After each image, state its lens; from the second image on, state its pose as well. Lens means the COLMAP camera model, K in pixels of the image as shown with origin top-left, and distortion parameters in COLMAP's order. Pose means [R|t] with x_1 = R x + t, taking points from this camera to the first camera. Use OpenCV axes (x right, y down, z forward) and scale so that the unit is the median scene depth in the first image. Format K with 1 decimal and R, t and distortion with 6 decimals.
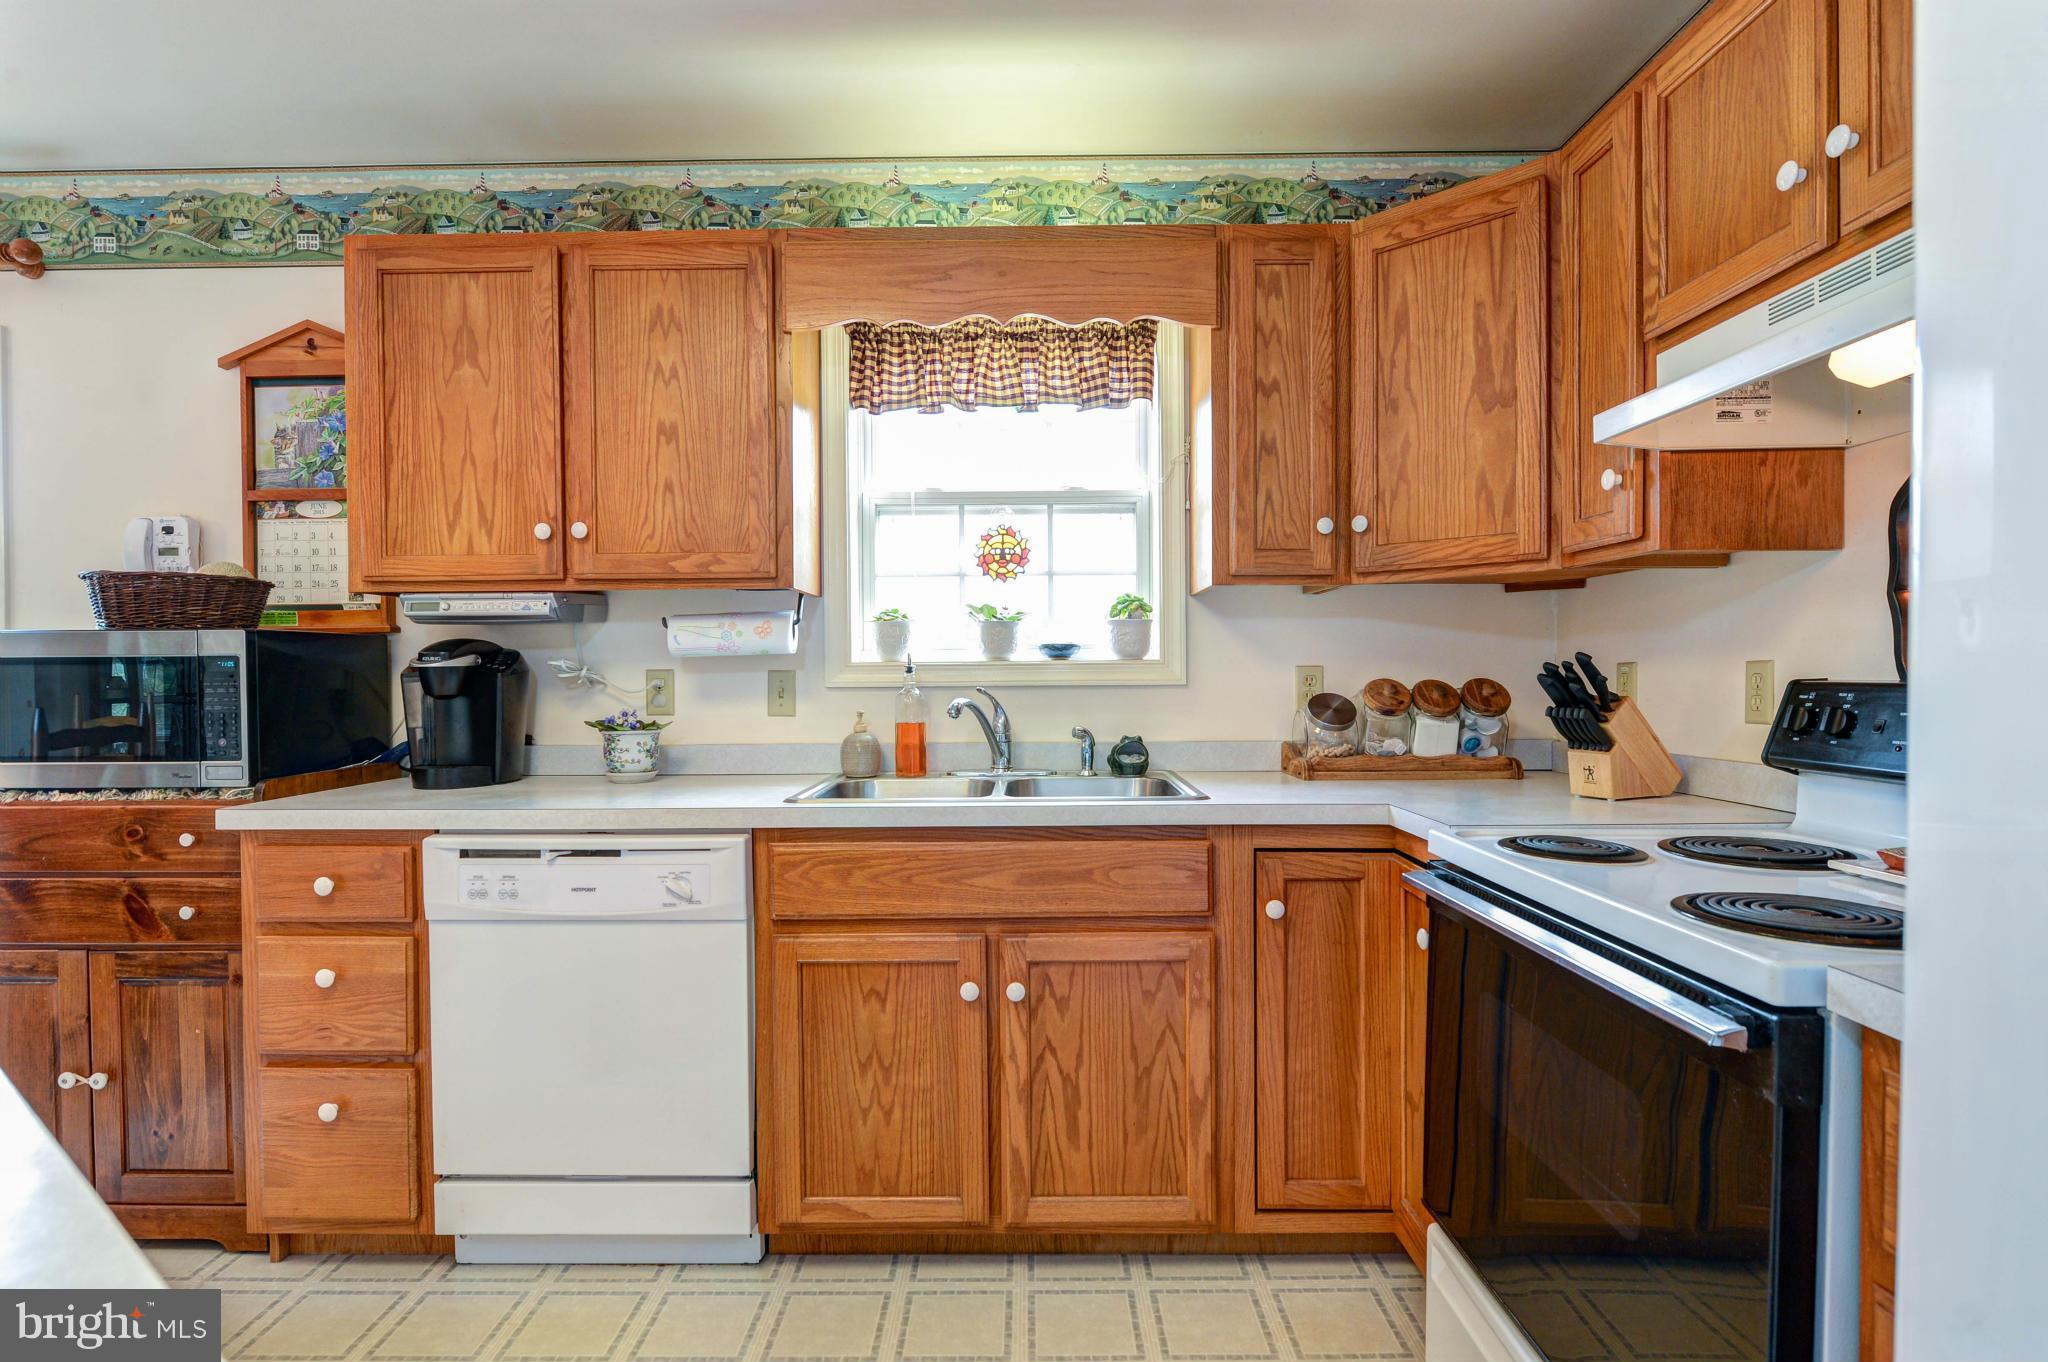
lens RADIAL K [[1036.7, 0, 1012.8], [0, 1036.7, 676.6], [0, 0, 1]] dist [0.000308, -0.000069]
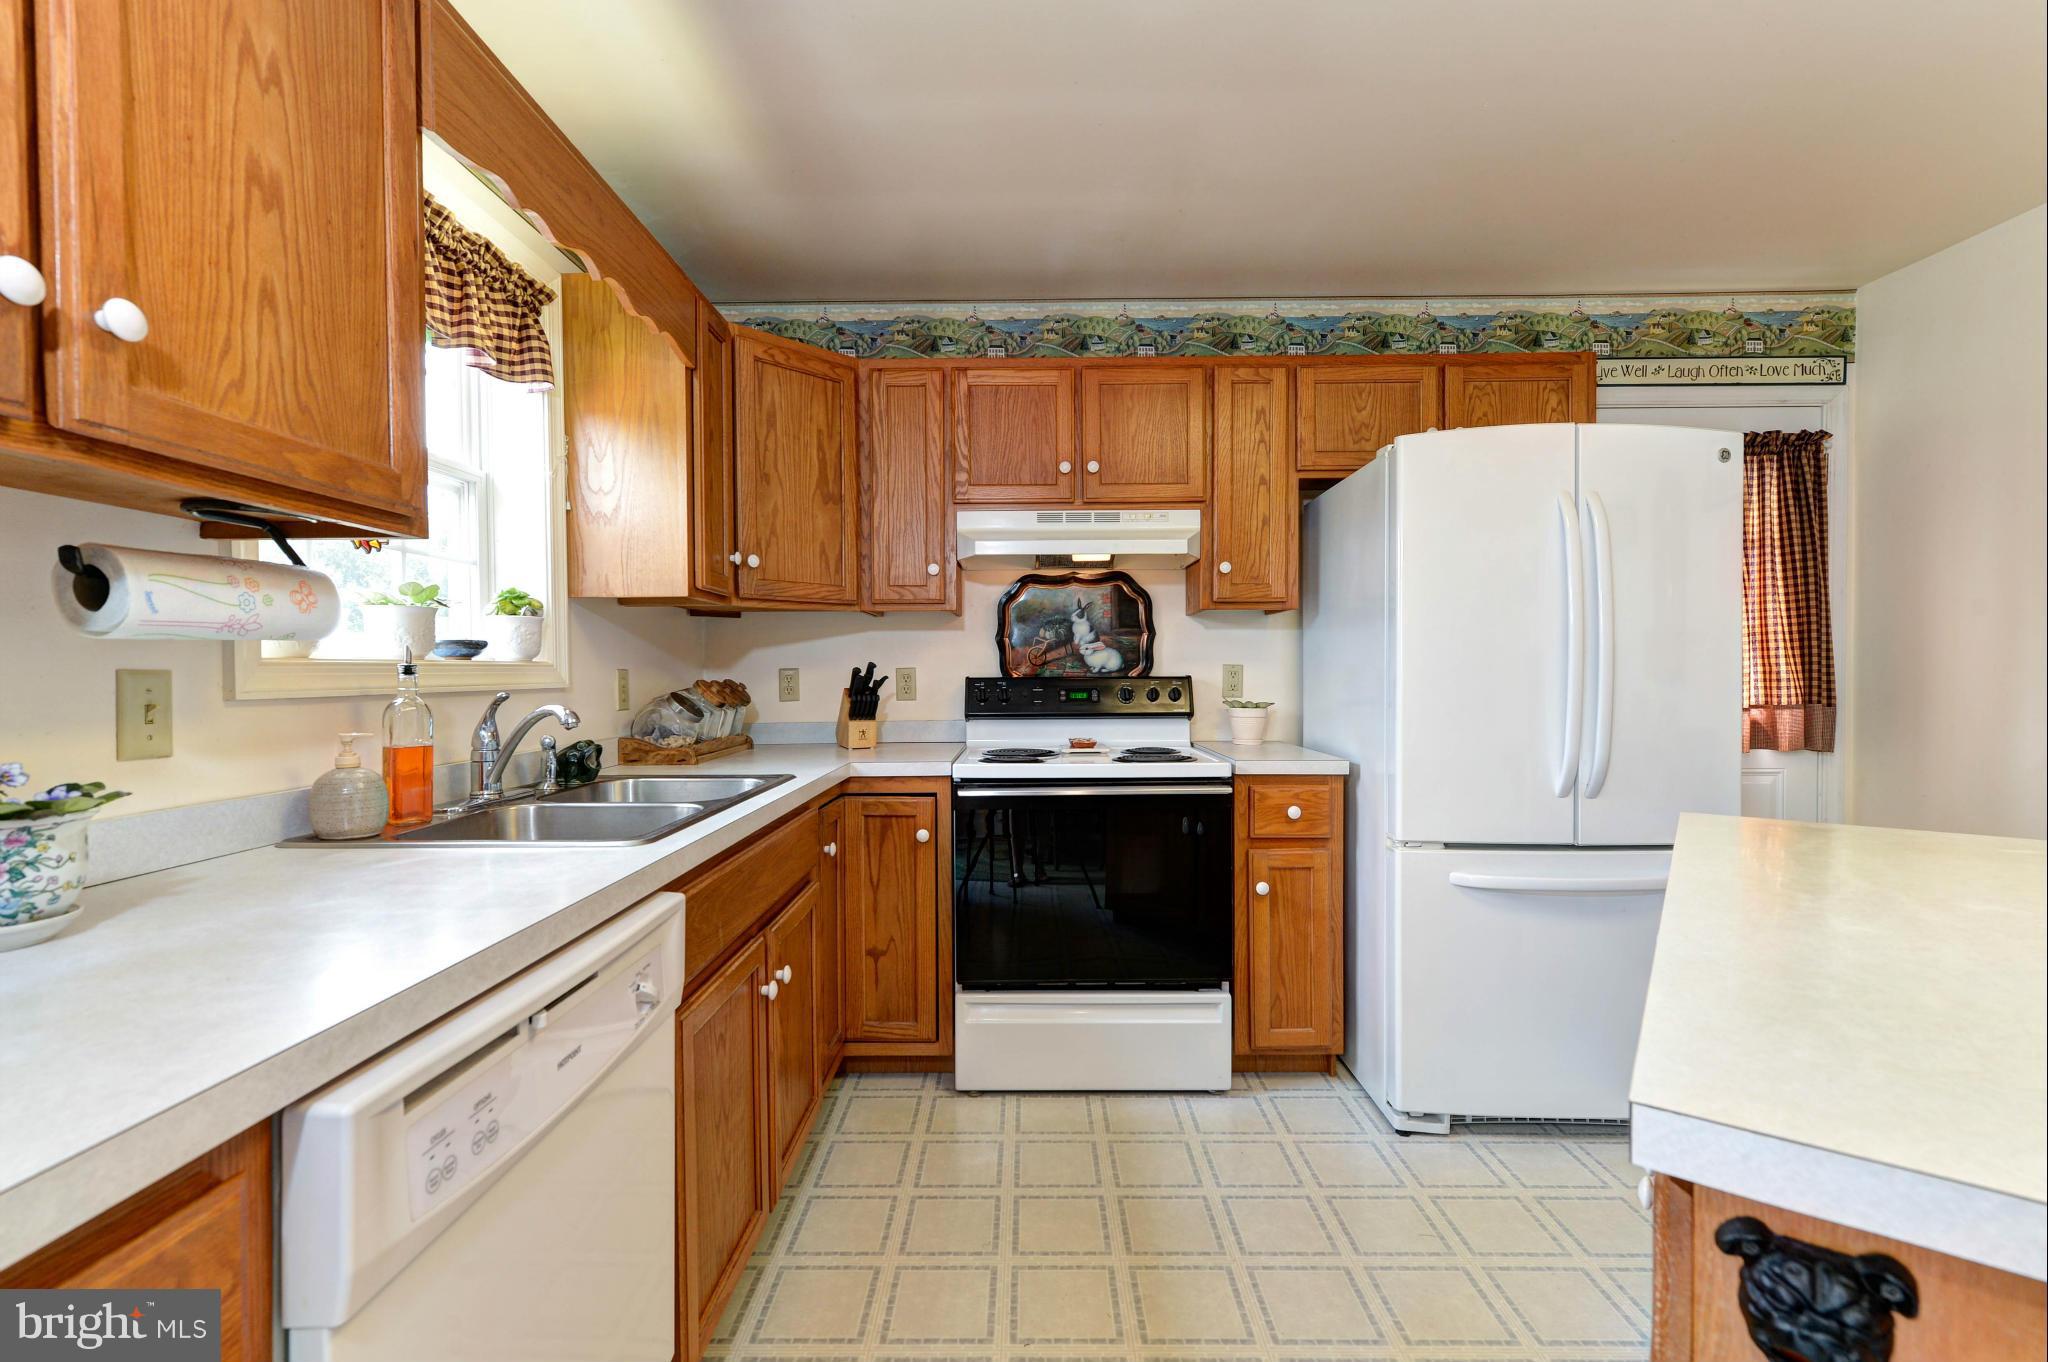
lens RADIAL K [[893.0, 0, 1022.1], [0, 893.0, 677.0], [0, 0, 1]] dist [0.002853, 0.000273]
pose [[-0.011960, 0.000057, 0.999928, -0.764622], [0.014034, 0.999902, 0.000111, 0.003607], [-0.999830, 0.014034, -0.011959, 0.647017]]
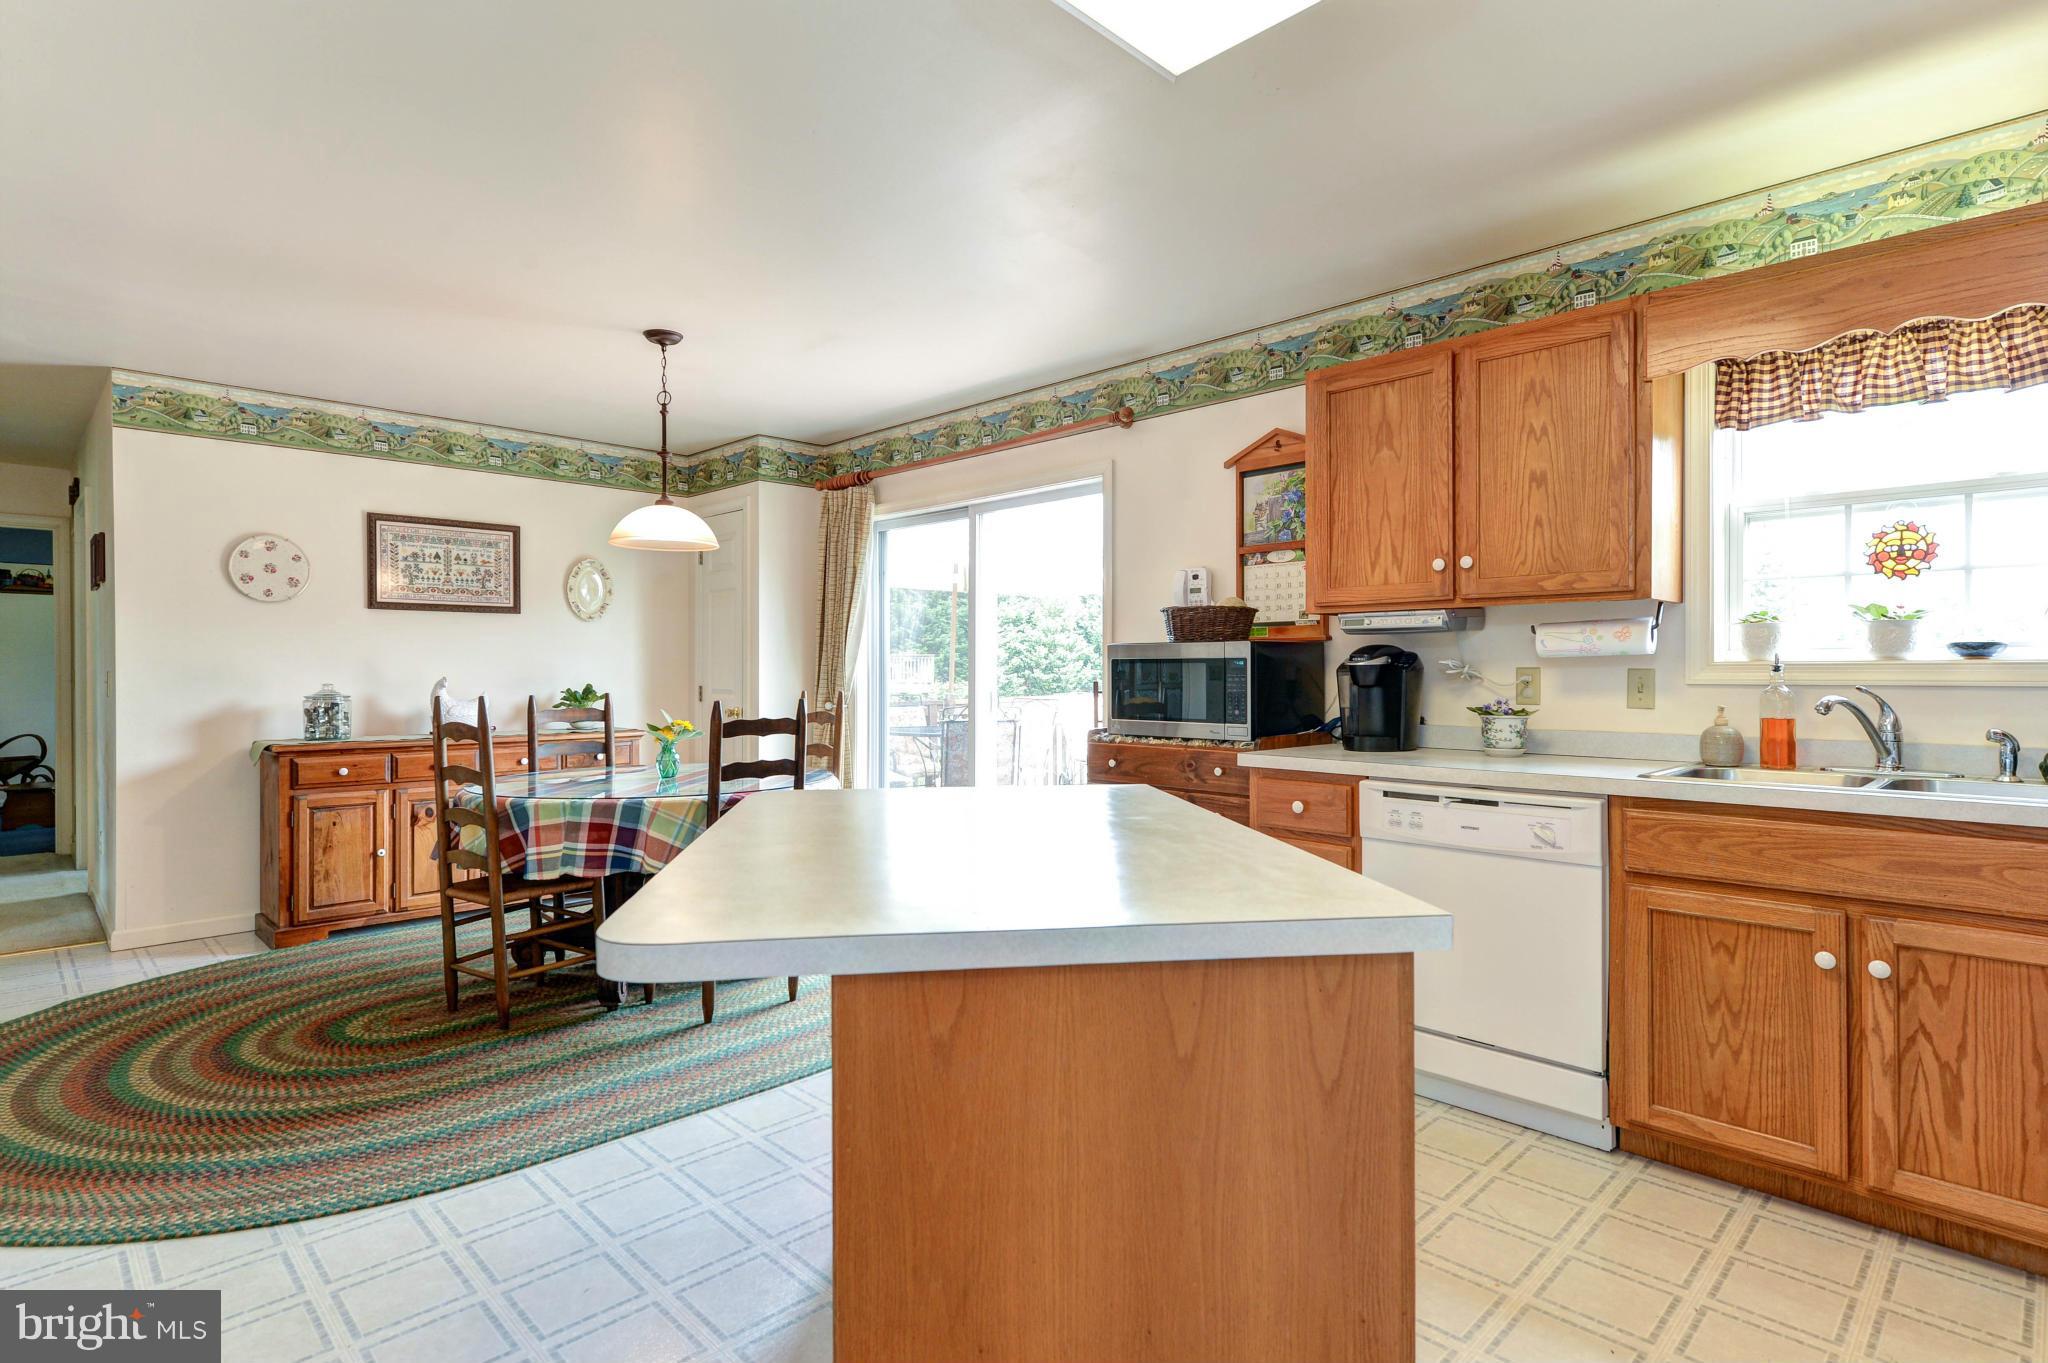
lens RADIAL K [[1036.7, 0, 1012.8], [0, 1036.7, 677.1], [0, 0, 1]] dist [0.000308, -0.000069]
pose [[0.710879, 0.010787, -0.703231, 0.101643], [-0.008865, 0.999940, 0.006377, 0.002453], [0.703258, 0.001701, 0.710932, -0.343947]]
